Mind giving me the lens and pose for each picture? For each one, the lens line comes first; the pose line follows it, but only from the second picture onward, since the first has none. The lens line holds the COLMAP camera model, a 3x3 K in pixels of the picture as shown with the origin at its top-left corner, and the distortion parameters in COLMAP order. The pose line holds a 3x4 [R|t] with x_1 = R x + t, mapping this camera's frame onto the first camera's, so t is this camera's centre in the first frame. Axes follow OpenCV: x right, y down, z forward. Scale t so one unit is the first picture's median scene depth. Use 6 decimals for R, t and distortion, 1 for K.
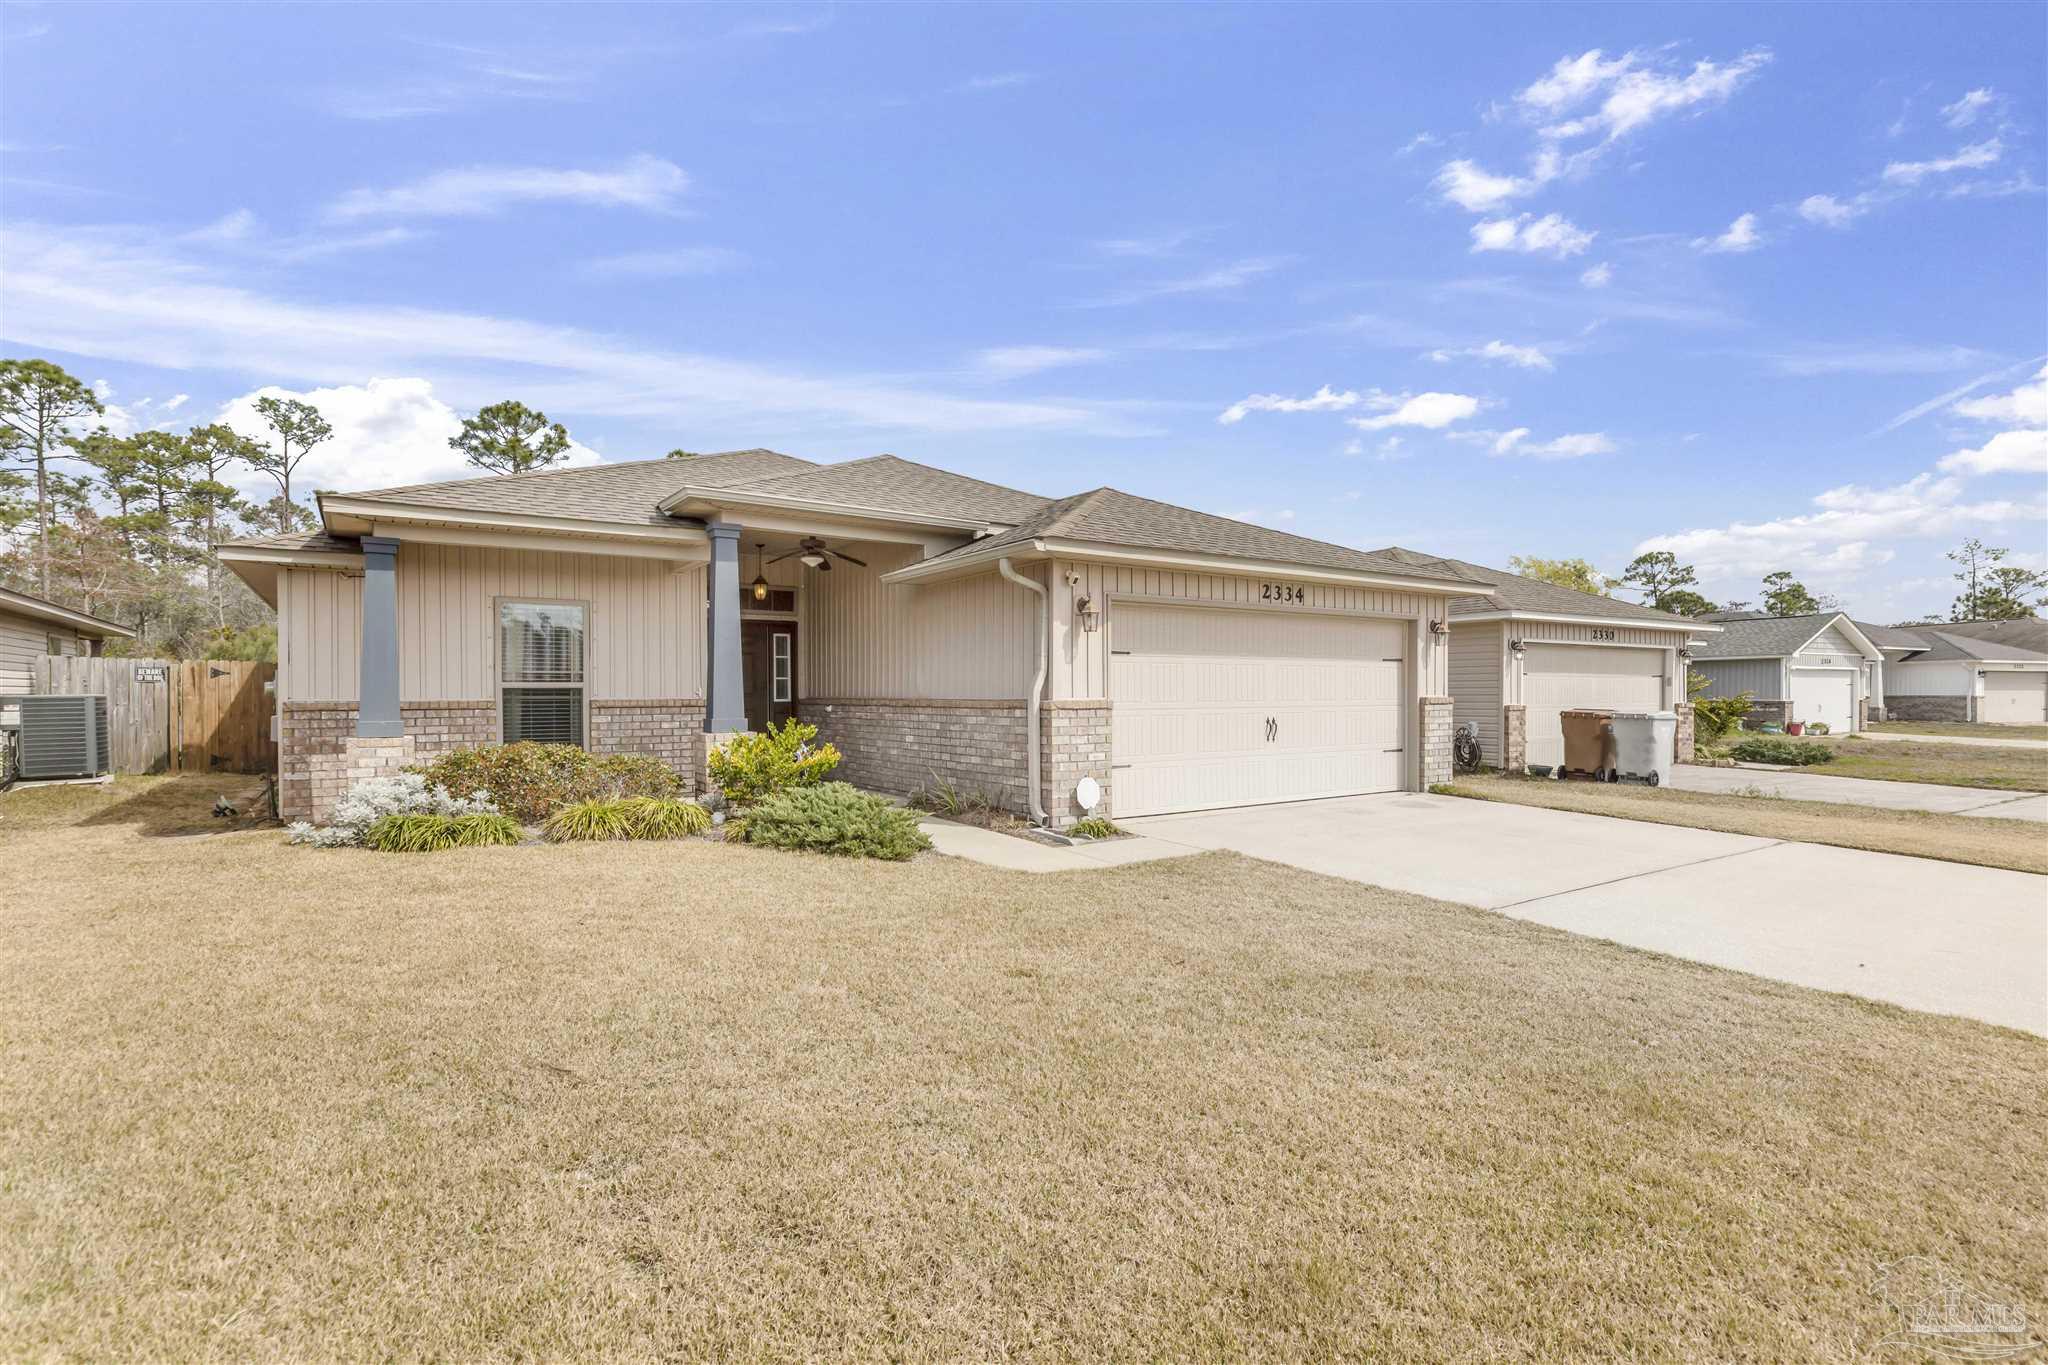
lens RADIAL K [[979.1, 0, 1038.6], [0, 979.1, 680.2], [0, 0, 1]] dist [-0.002074, 0.000349]
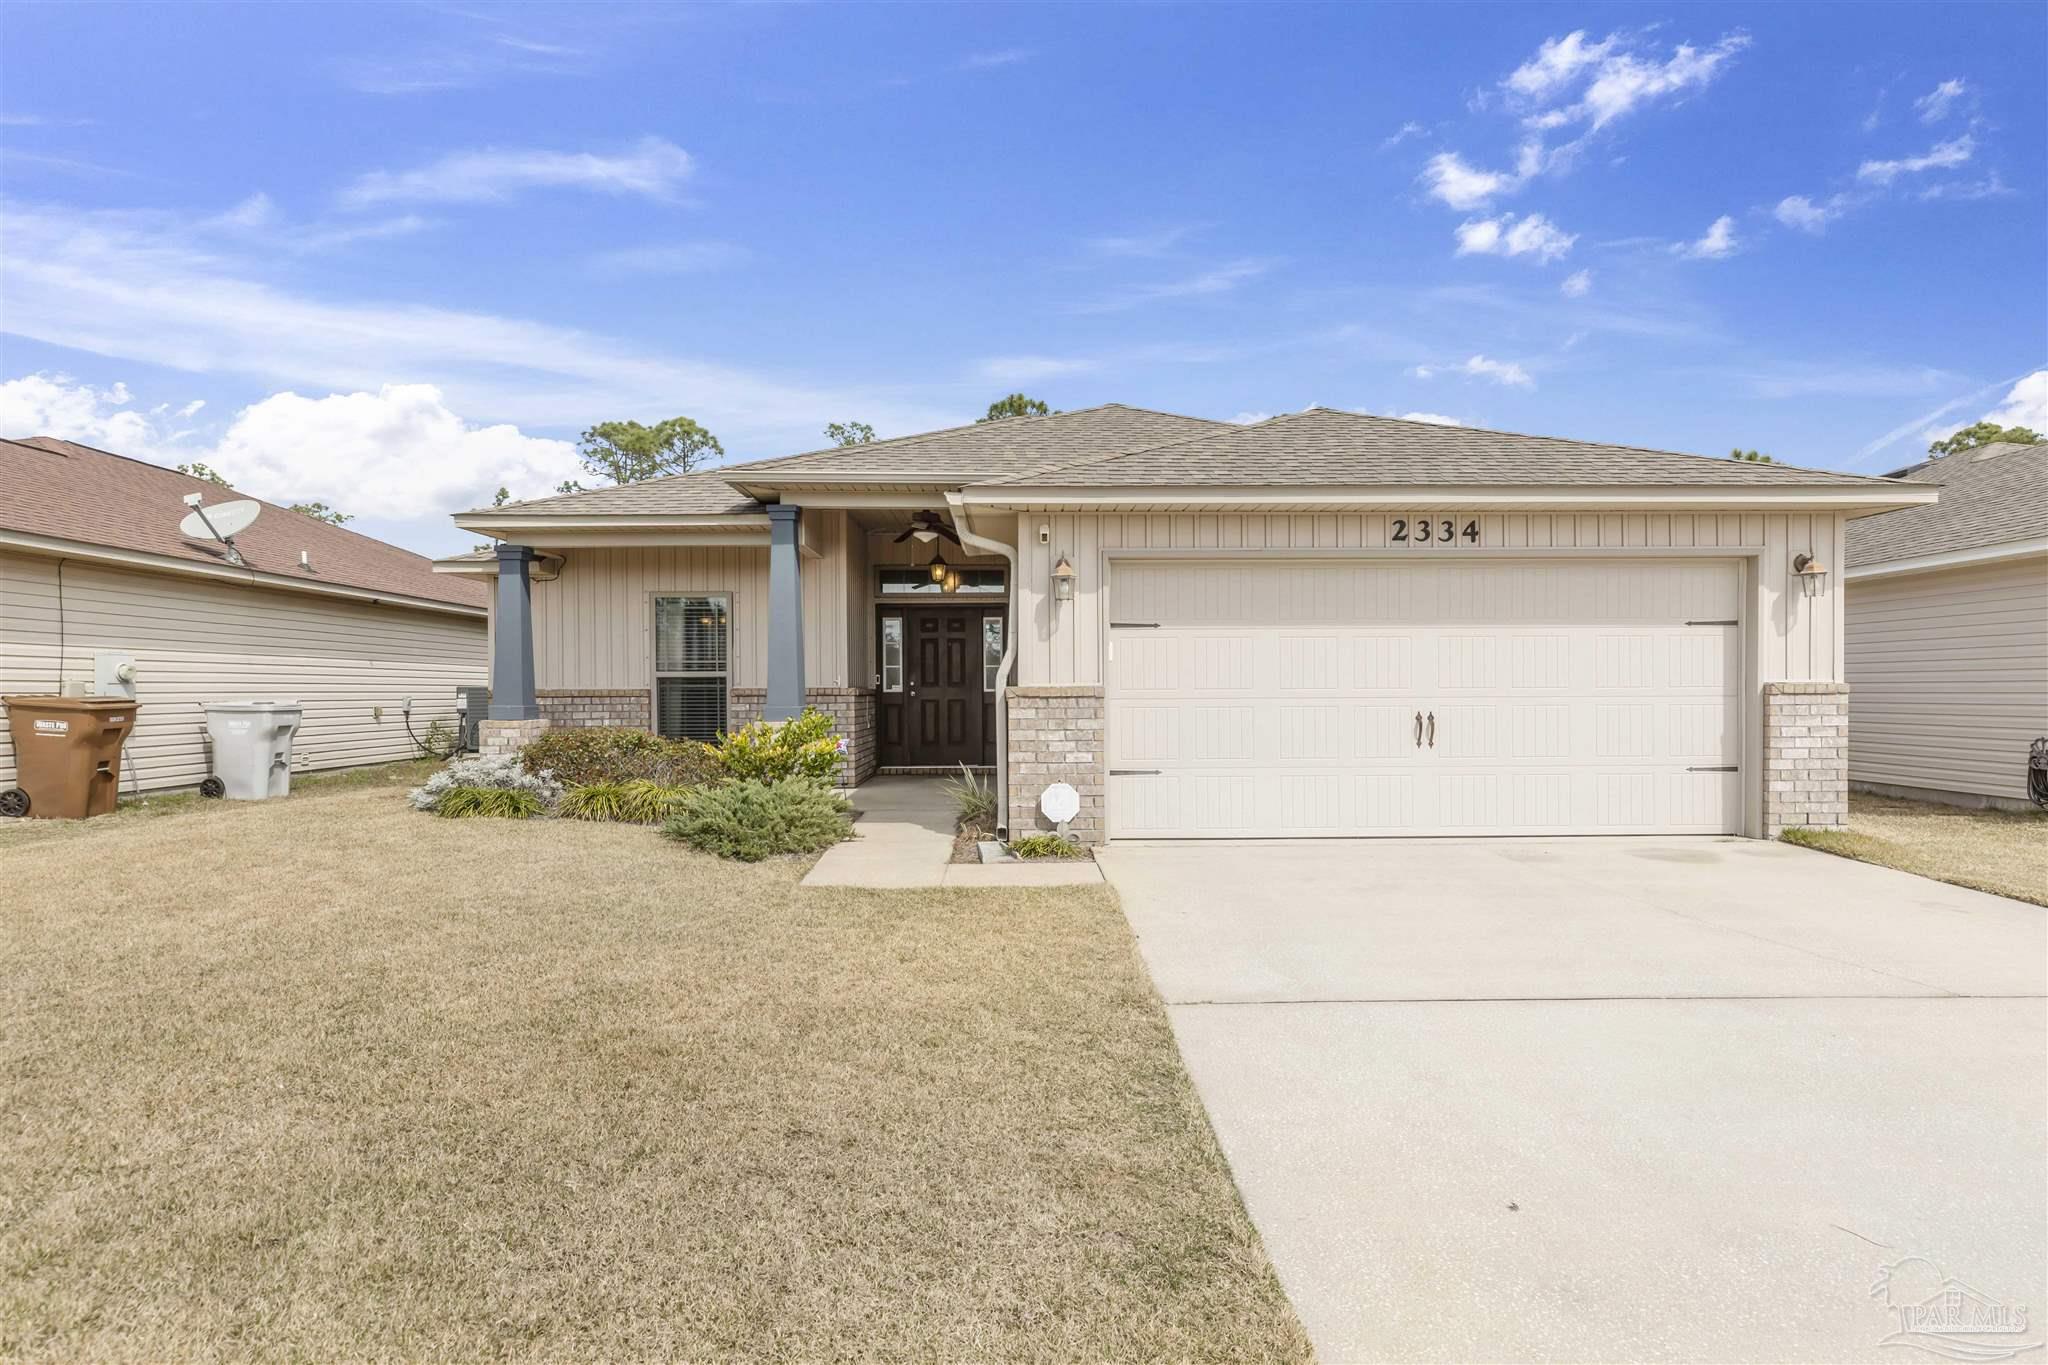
lens RADIAL K [[1125.2, 0, 1027.0], [0, 1125.2, 687.0], [0, 0, 1]] dist [0.004470, -0.000134]
pose [[0.834477, -0.002408, -0.551038, 0.451565], [0.009188, 0.999912, 0.009545, 0.010297], [0.550966, -0.013028, 0.834426, 0.187834]]
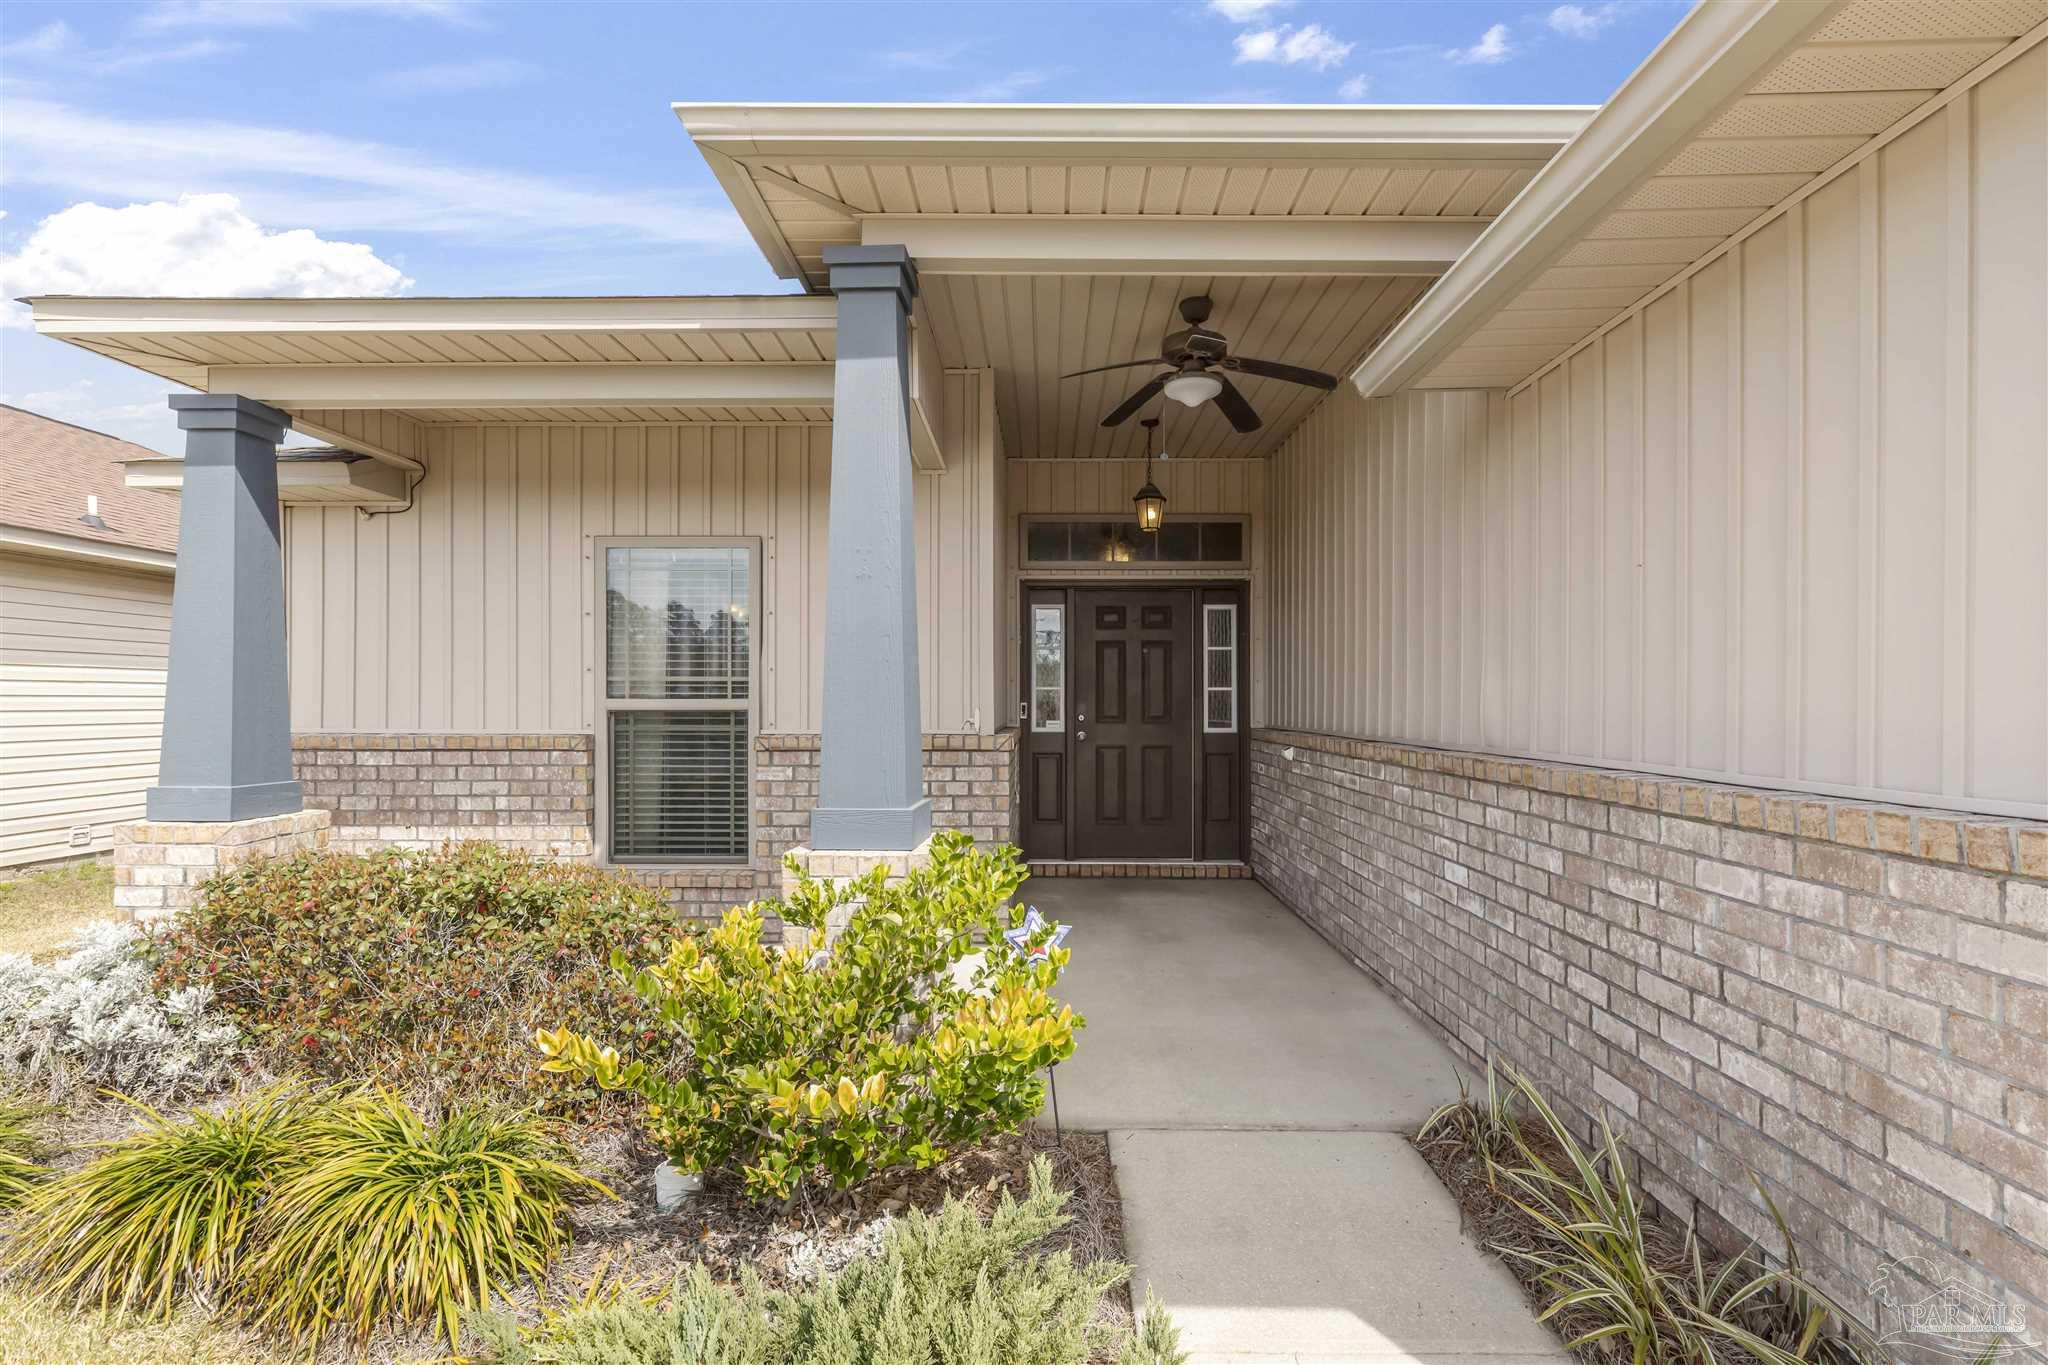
lens RADIAL K [[936.2, 0, 1028.4], [0, 936.2, 697.2], [0, 0, 1]] dist [-0.001674, 0.000456]
pose [[0.814875, 0.001557, -0.579635, -0.070325], [0.003325, 0.999967, 0.007360, -0.001797], [0.579627, -0.007924, 0.814843, 0.695056]]
